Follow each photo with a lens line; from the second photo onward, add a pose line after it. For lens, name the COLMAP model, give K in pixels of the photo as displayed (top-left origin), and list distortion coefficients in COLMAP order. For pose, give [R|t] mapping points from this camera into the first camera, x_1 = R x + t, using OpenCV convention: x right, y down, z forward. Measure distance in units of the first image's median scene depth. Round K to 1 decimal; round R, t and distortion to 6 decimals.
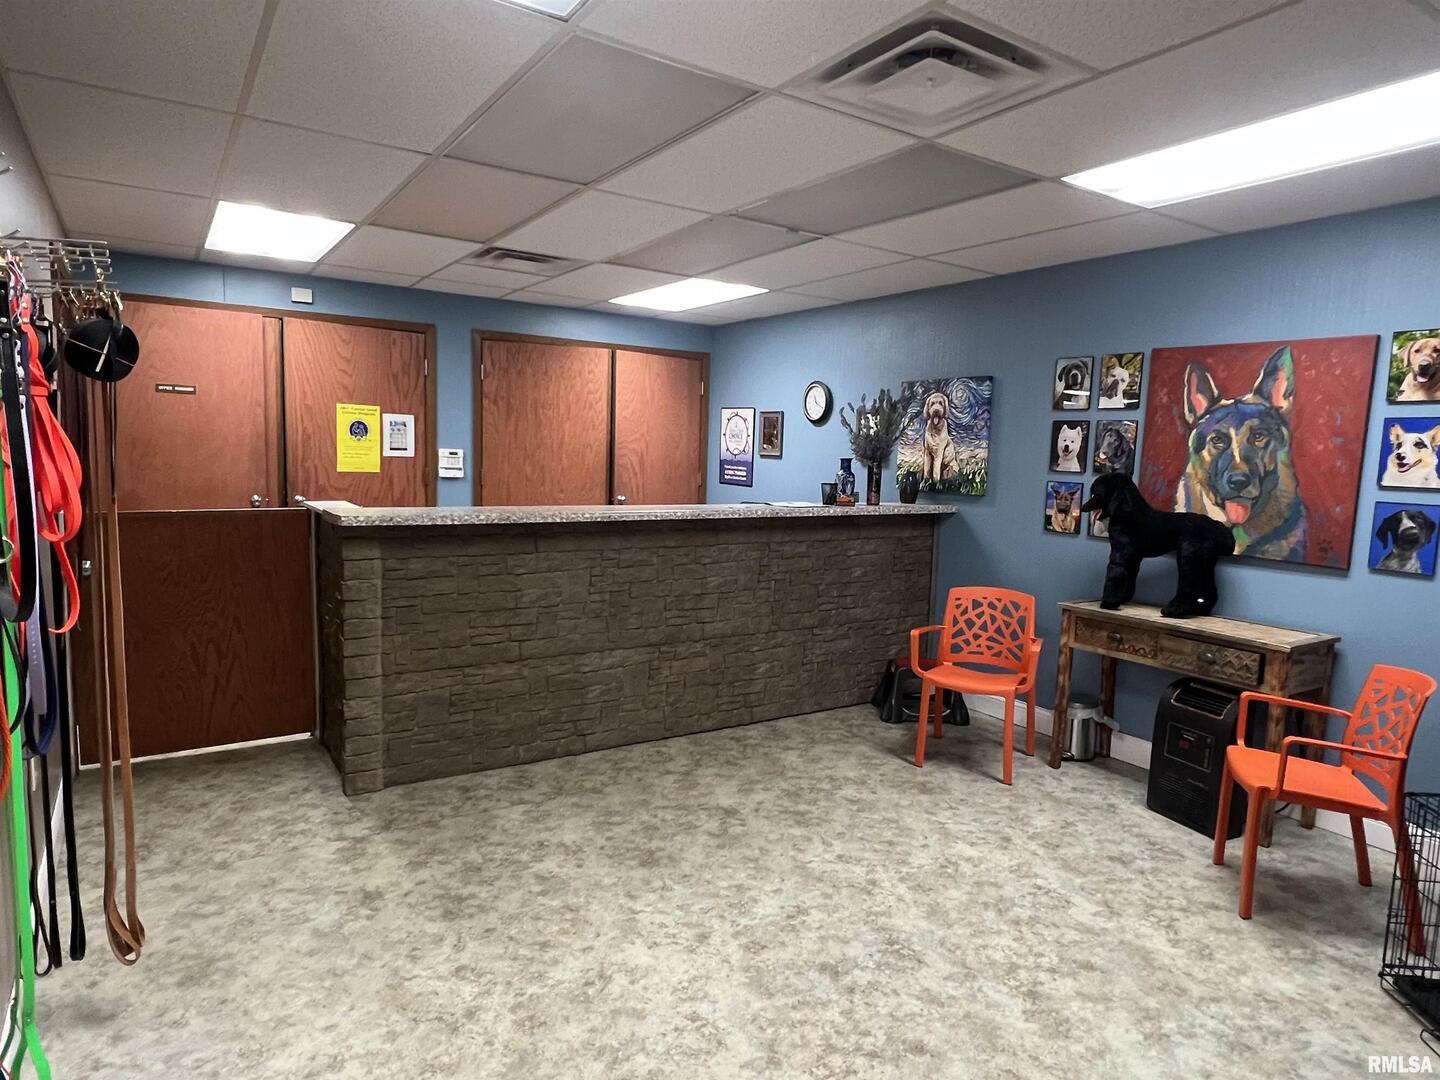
lens RADIAL K [[842.9, 0, 720.0], [0, 842.9, 540.0], [0, 0, 1]] dist [-0.033097, -0.001022]
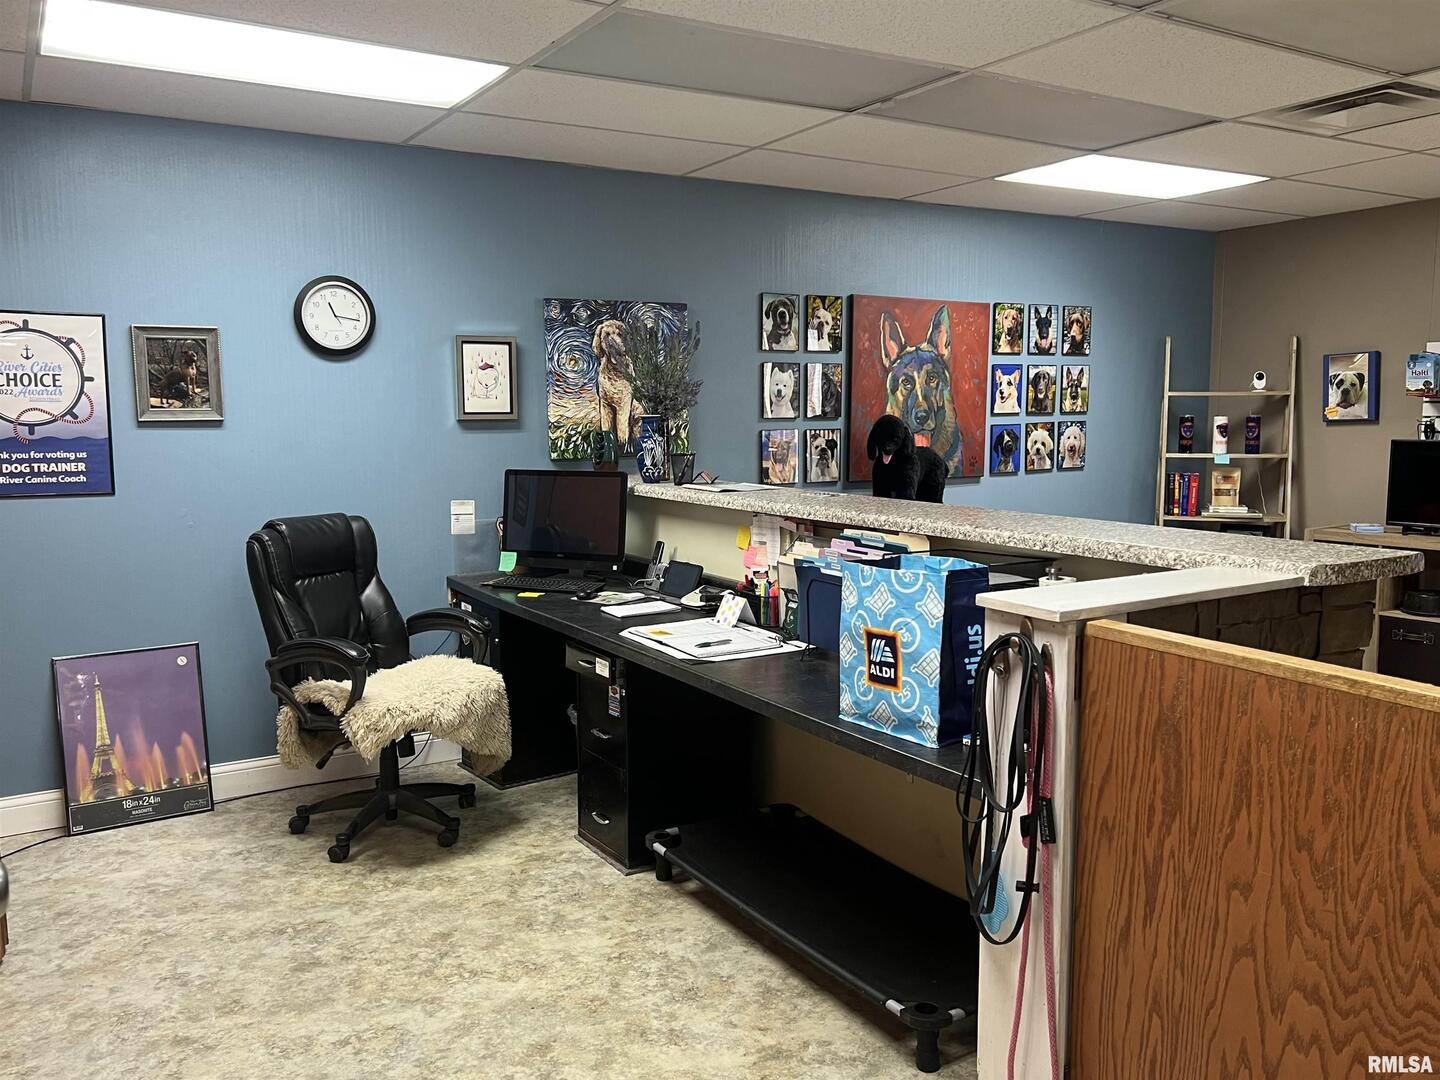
lens RADIAL K [[1171.9, 0, 720.0], [0, 1171.9, 540.0], [0, 0, 1]] dist [0.058581, -0.000896]
pose [[0.018807, -0.140398, 0.989917, -0.947149], [0.121106, 0.983121, 0.137133, -0.144494], [-0.992461, 0.117306, 0.035492, 1.109819]]
